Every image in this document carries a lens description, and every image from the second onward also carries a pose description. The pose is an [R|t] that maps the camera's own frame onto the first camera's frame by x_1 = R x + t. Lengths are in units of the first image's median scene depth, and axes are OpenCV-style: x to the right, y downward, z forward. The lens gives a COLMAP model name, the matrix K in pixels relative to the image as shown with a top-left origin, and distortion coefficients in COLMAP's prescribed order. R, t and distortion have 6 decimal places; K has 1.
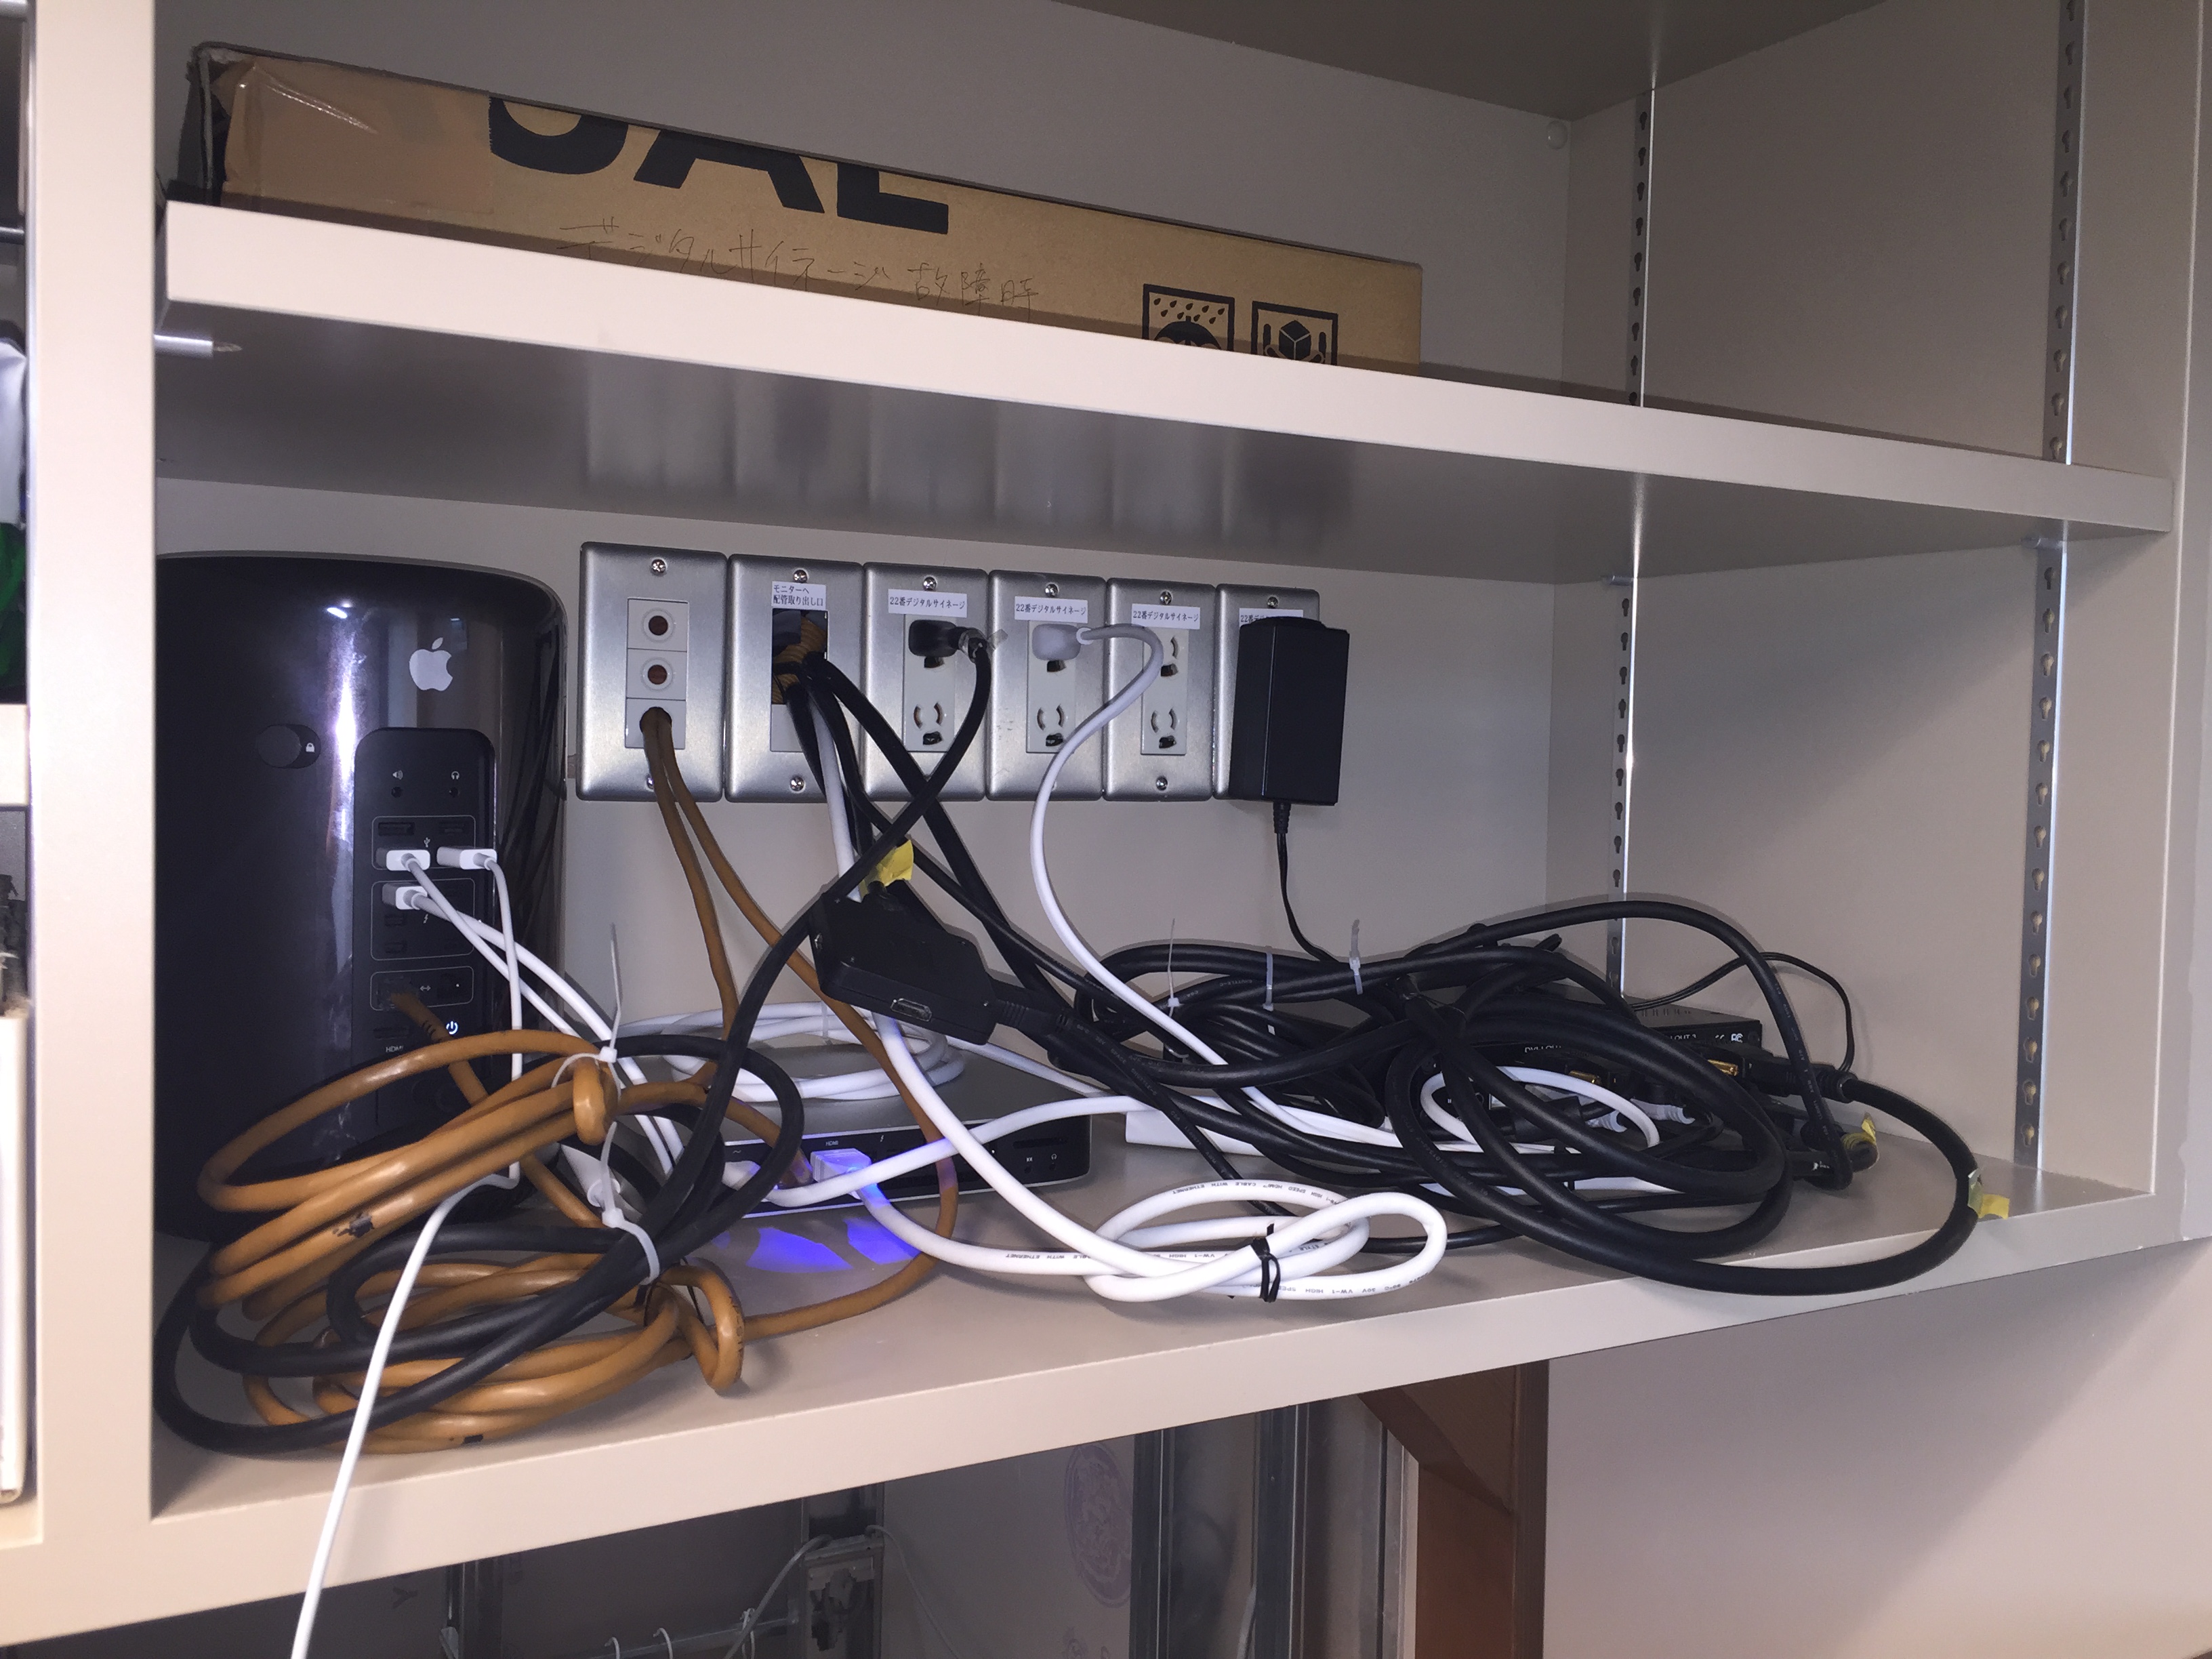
lens RADIAL K [[1876.0, 0, 1106.0], [0, 1876.0, 829.5], [0, 0, 1]] dist [0.040527, -0.002168]
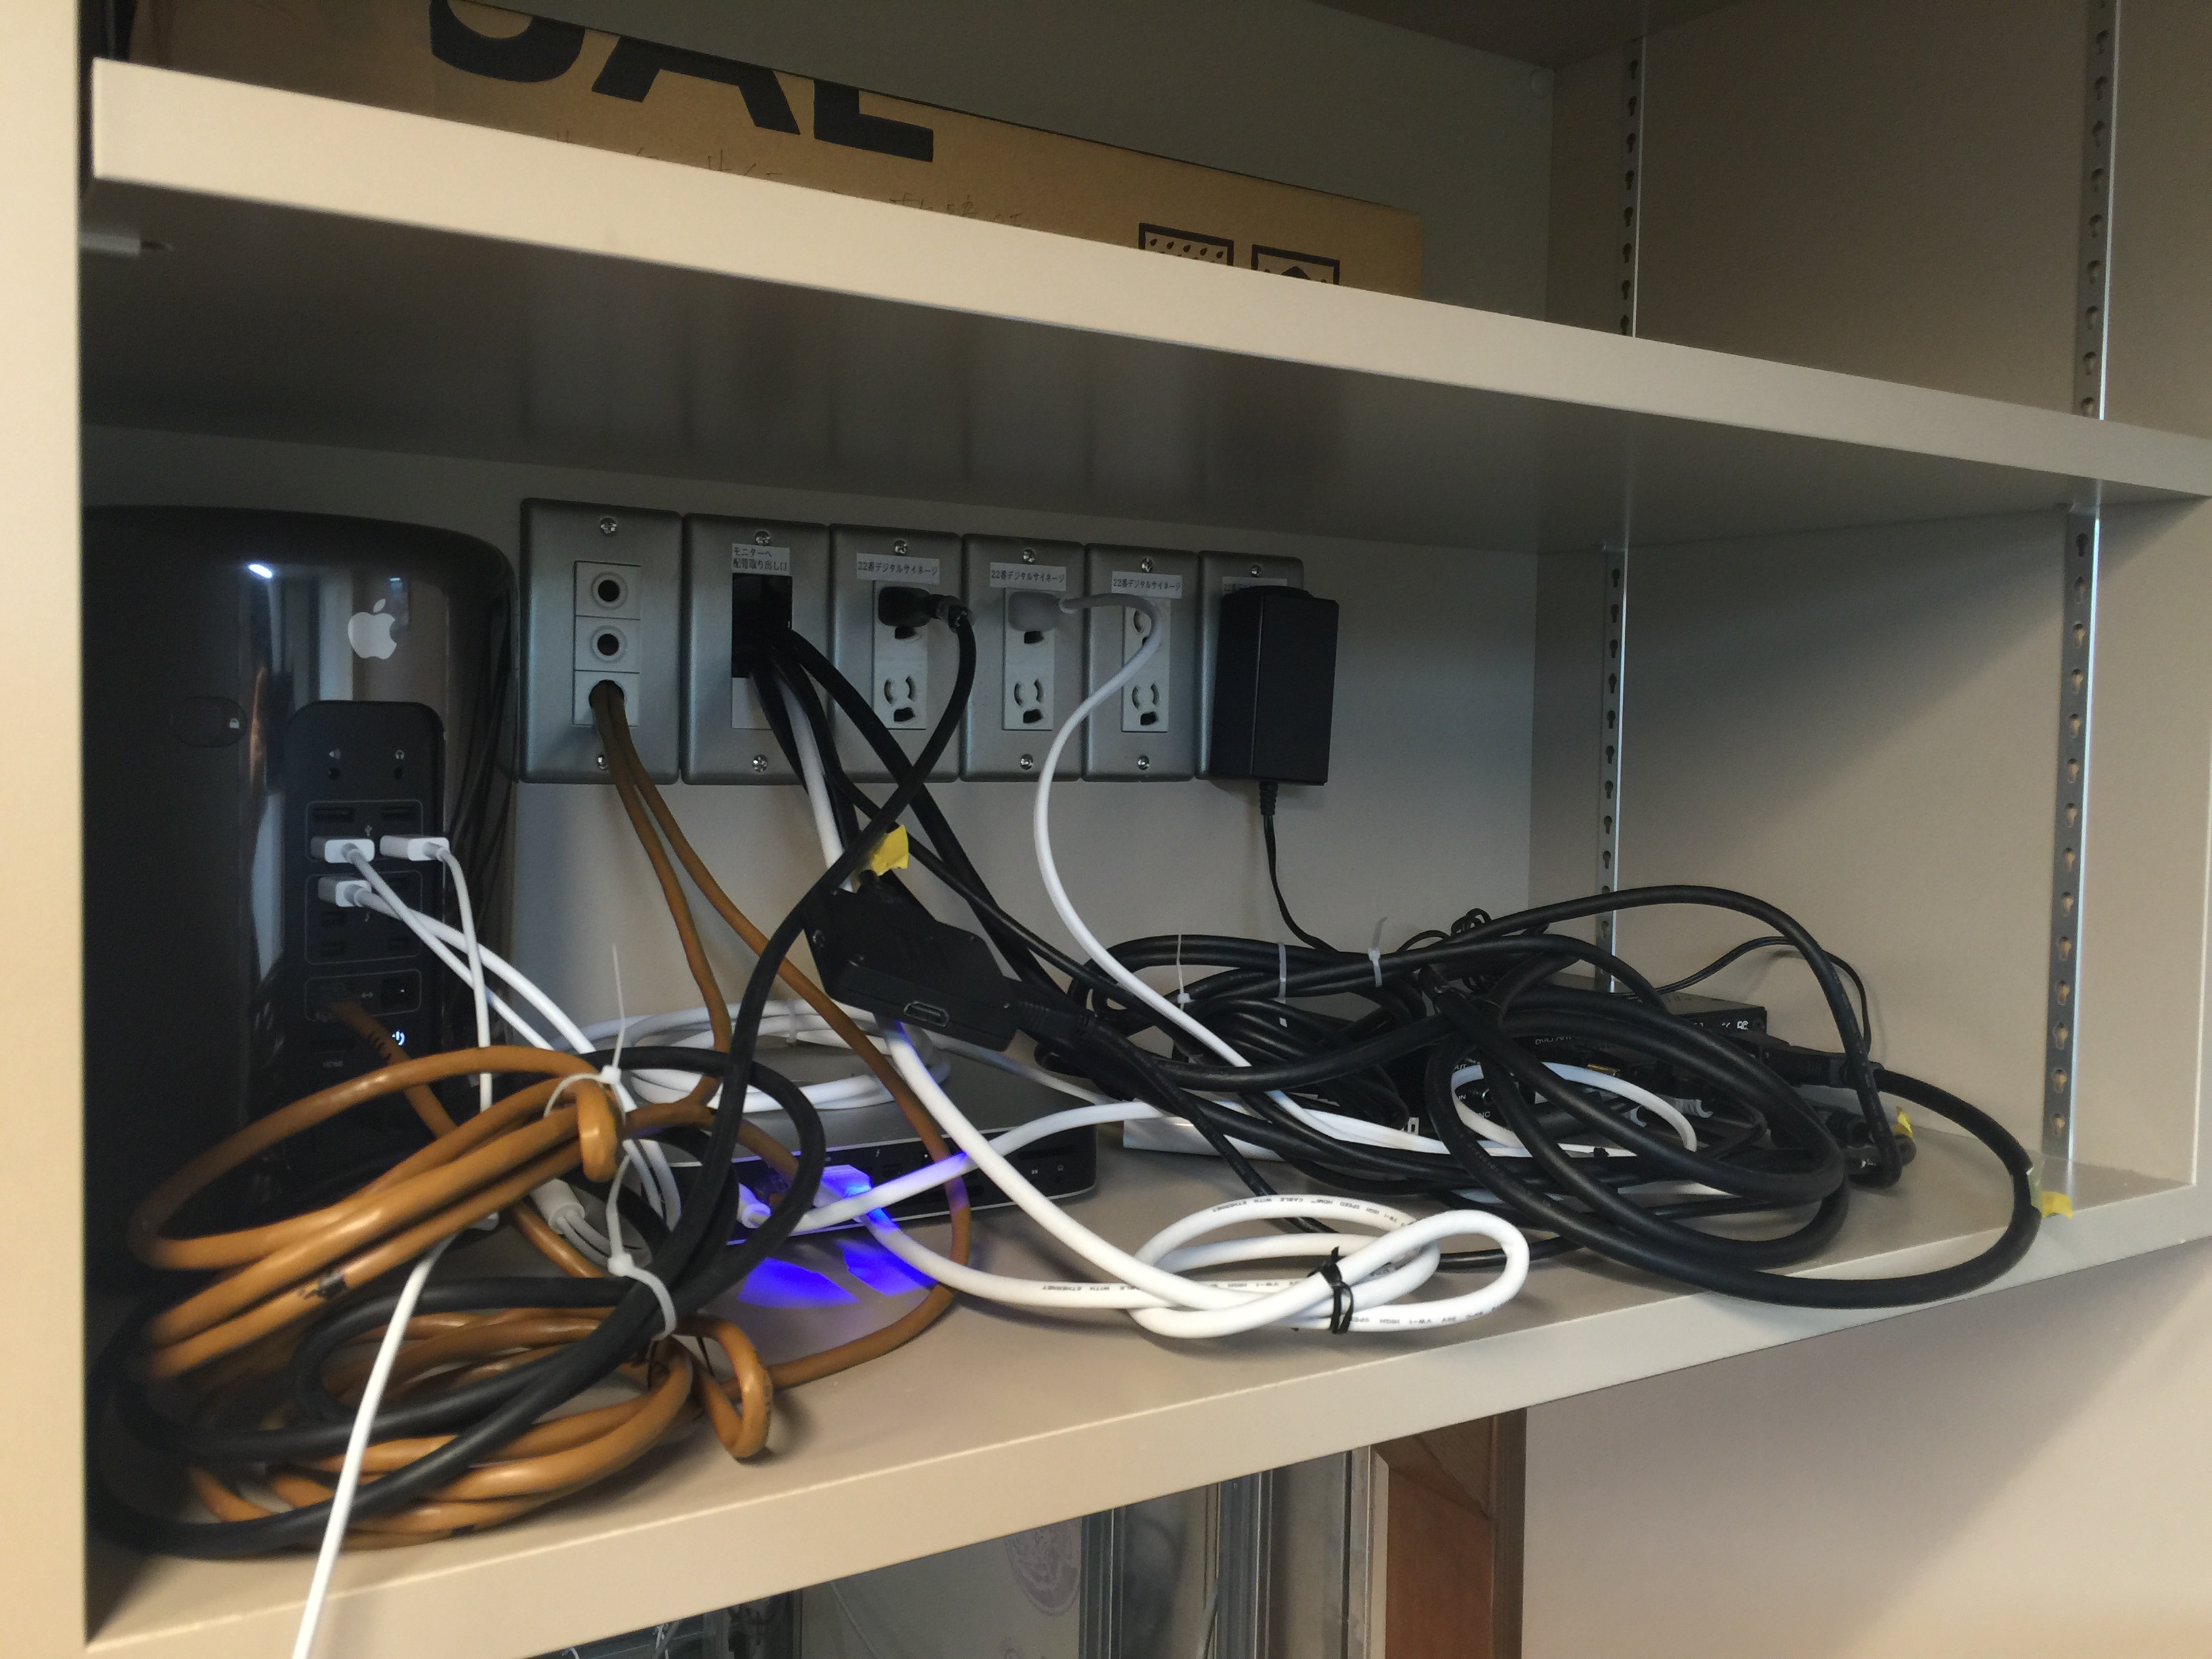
lens RADIAL K [[1872.2, 0, 1111.0], [0, 1872.2, 822.4], [0, 0, 1]] dist [0.043815, -0.013817]
pose [[0.997895, -0.005599, 0.064600, -0.059719], [0.005207, 0.999967, 0.006237, -0.000568], [-0.064633, -0.005888, 0.997892, 0.081327]]
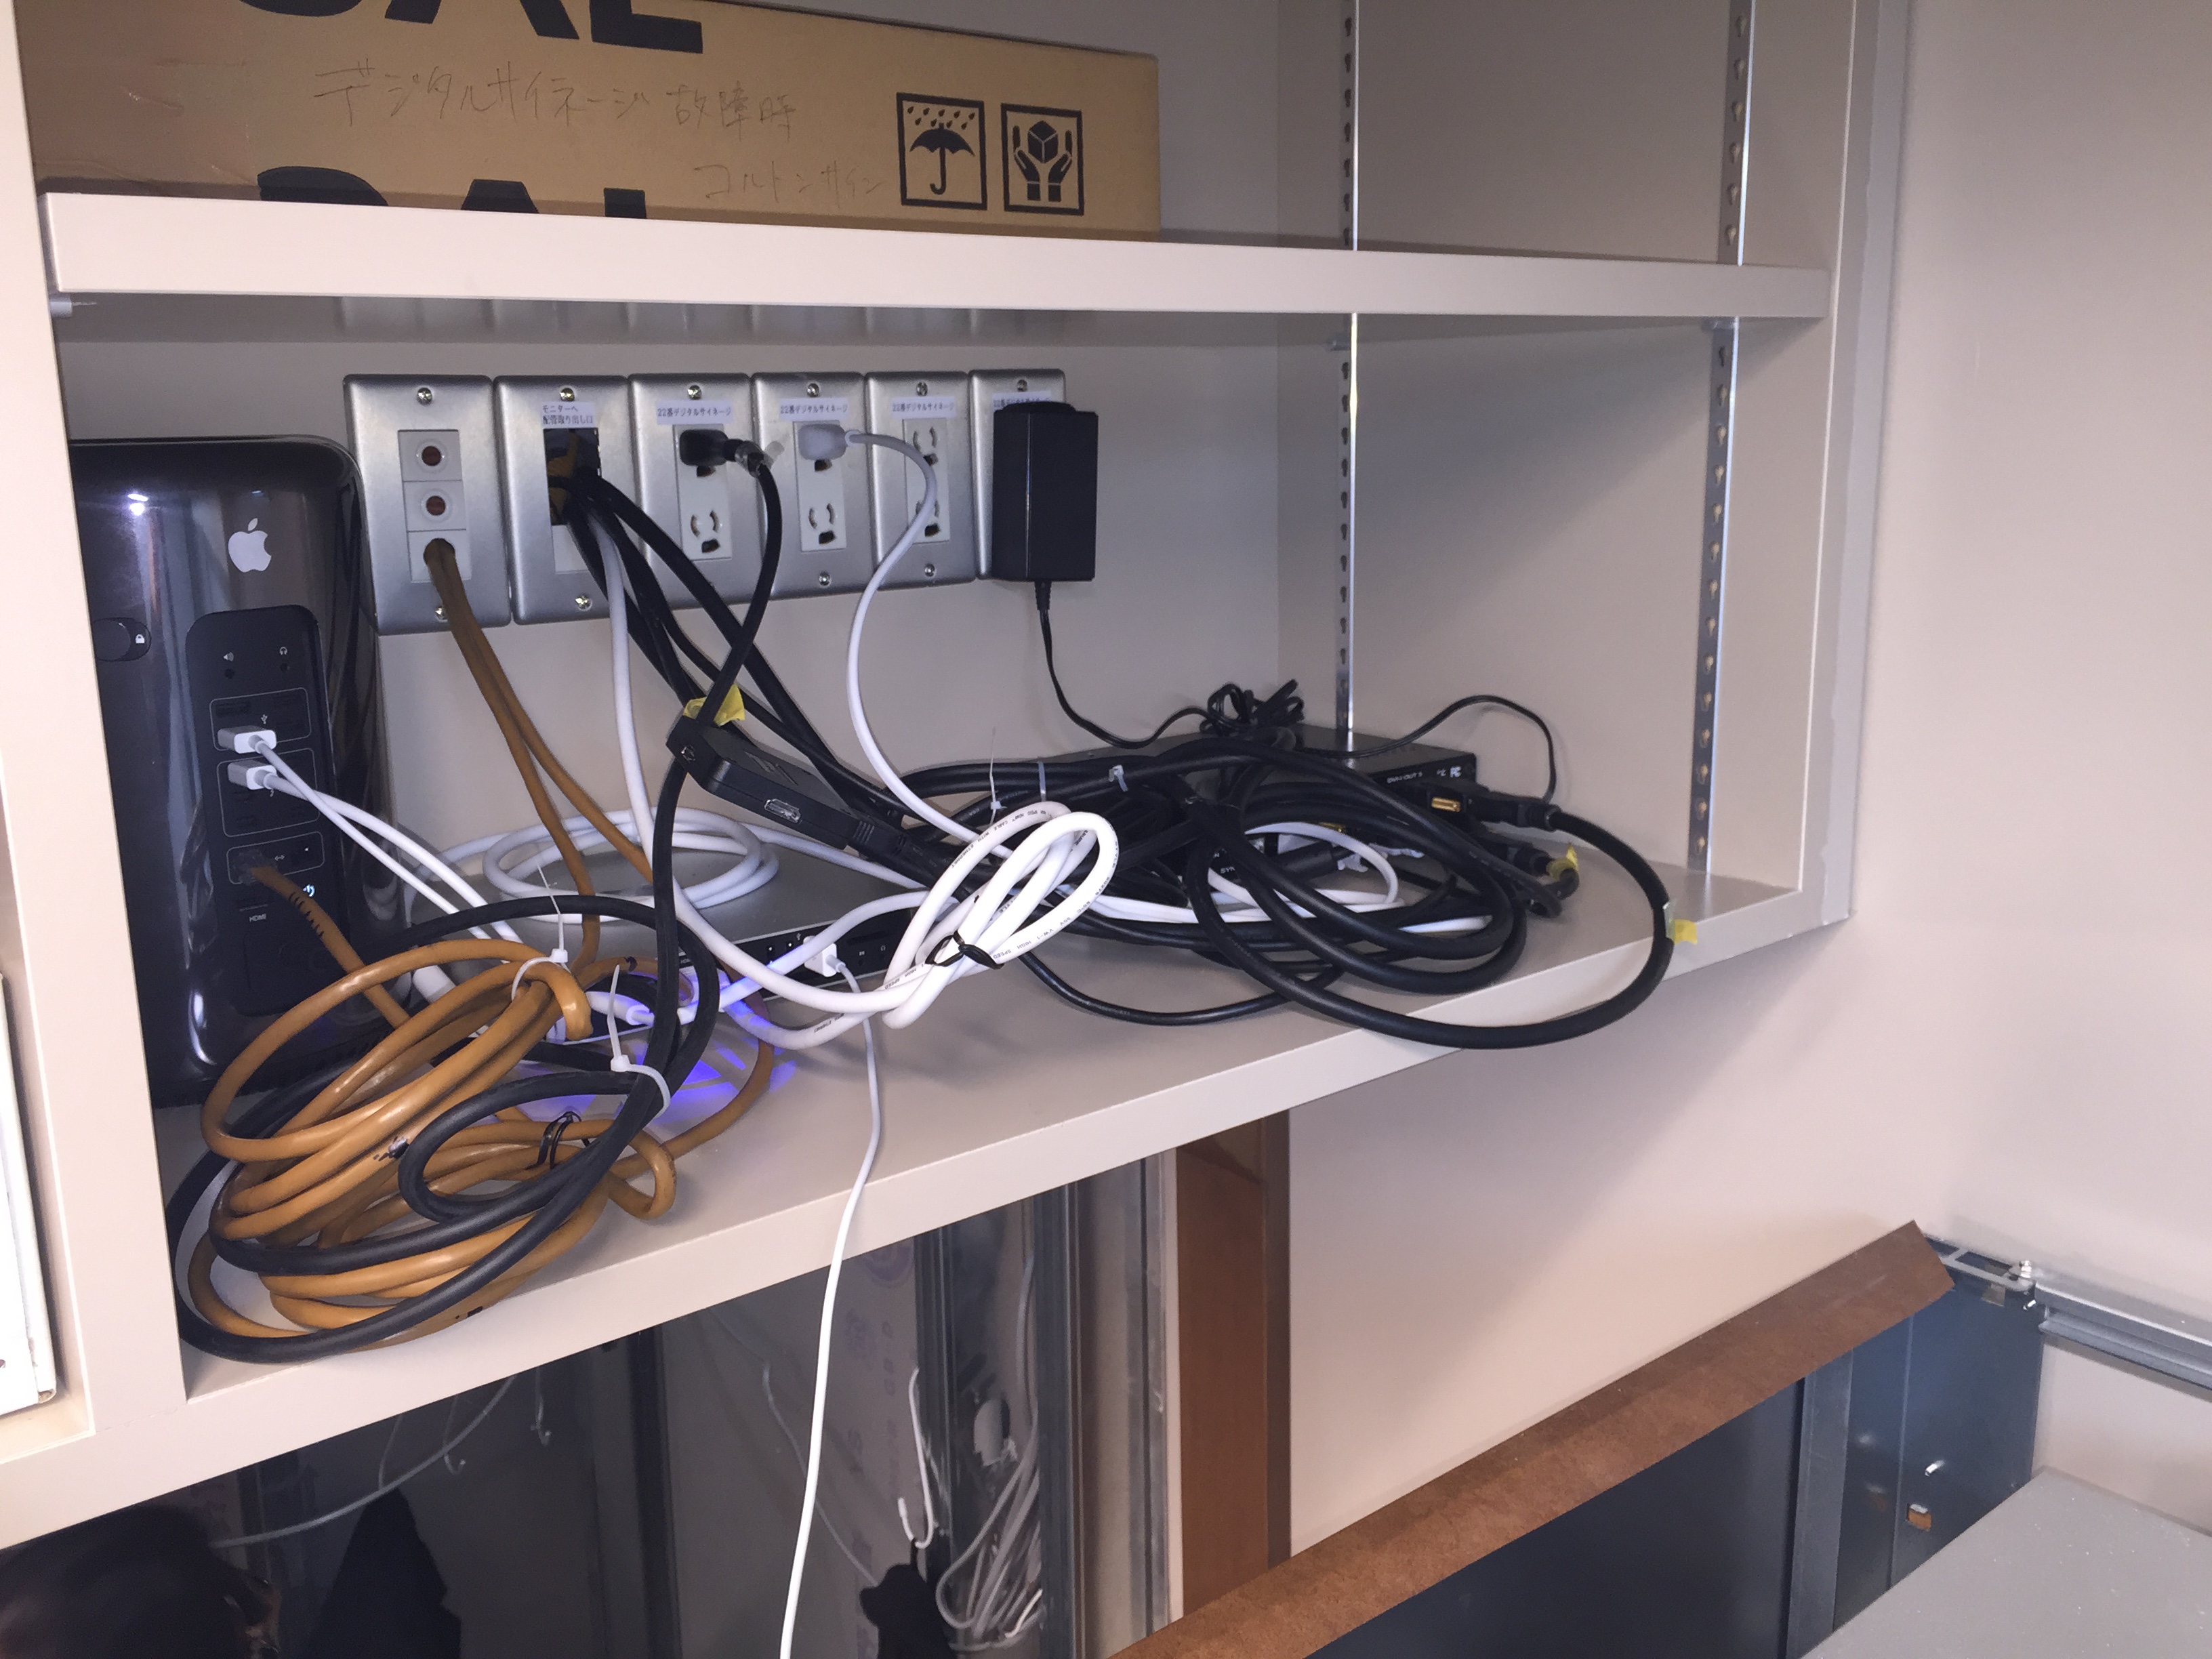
lens RADIAL K [[1879.2, 0, 1091.1], [0, 1879.2, 819.5], [0, 0, 1]] dist [0.045030, -0.013969]
pose [[0.984516, -0.077867, 0.157049, -0.072198], [0.050033, 0.983479, 0.173973, -0.083257], [-0.168001, -0.163422, 0.972147, -0.074561]]
